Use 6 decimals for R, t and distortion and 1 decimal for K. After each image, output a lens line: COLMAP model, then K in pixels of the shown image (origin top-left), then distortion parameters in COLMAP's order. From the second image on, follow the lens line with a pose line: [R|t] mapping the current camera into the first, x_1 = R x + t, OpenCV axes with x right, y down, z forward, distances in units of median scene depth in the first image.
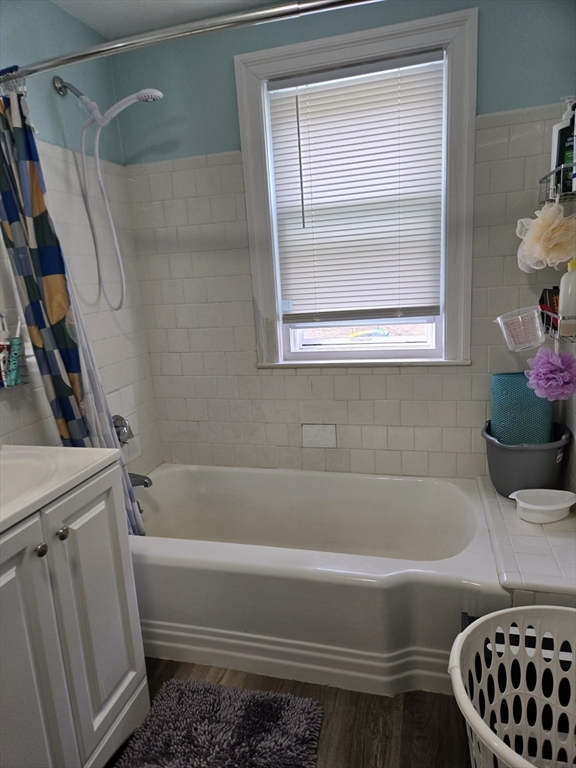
lens RADIAL K [[531.3, 0, 287.7], [0, 531.3, 385.8], [0, 0, 1]] dist [0.072927, -0.067990]
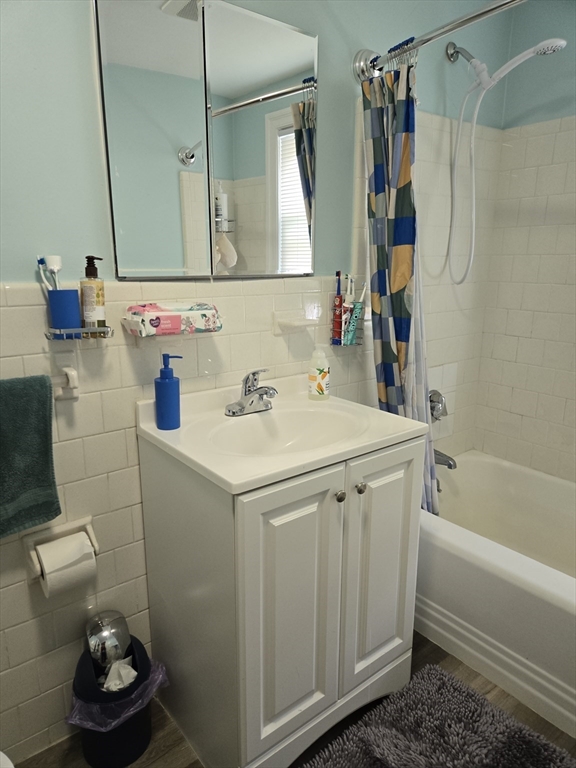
lens RADIAL K [[530.4, 0, 264.3], [0, 530.4, 386.1], [0, 0, 1]] dist [0.069800, -0.061432]
pose [[0.789667, 0.203418, -0.578833, 0.003549], [-0.174295, 0.978945, 0.106247, -0.003193], [0.588258, 0.016988, 0.808495, 0.014108]]
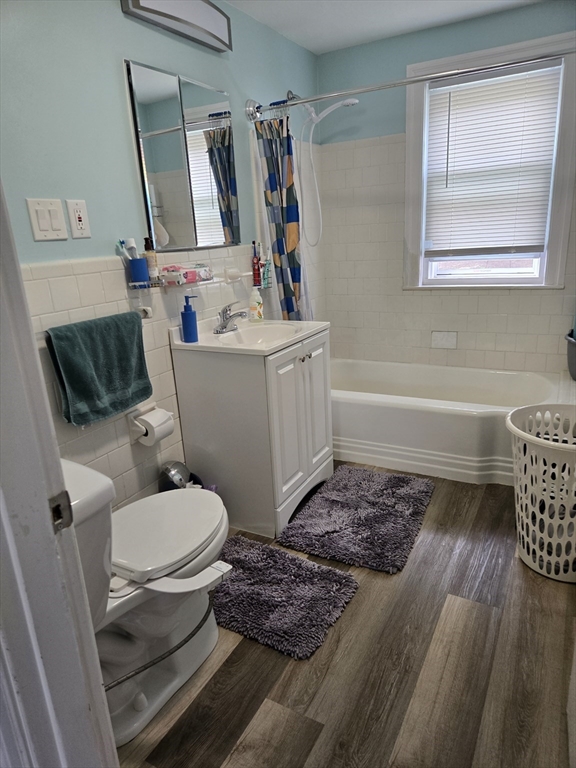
lens RADIAL K [[509.9, 0, 286.2], [0, 509.9, 382.5], [0, 0, 1]] dist [0.063546, -0.053912]
pose [[0.971189, 0.074950, -0.226219, -0.042417], [-0.053121, 0.993458, 0.101093, 0.124884], [0.232315, -0.086163, 0.968817, -0.578949]]
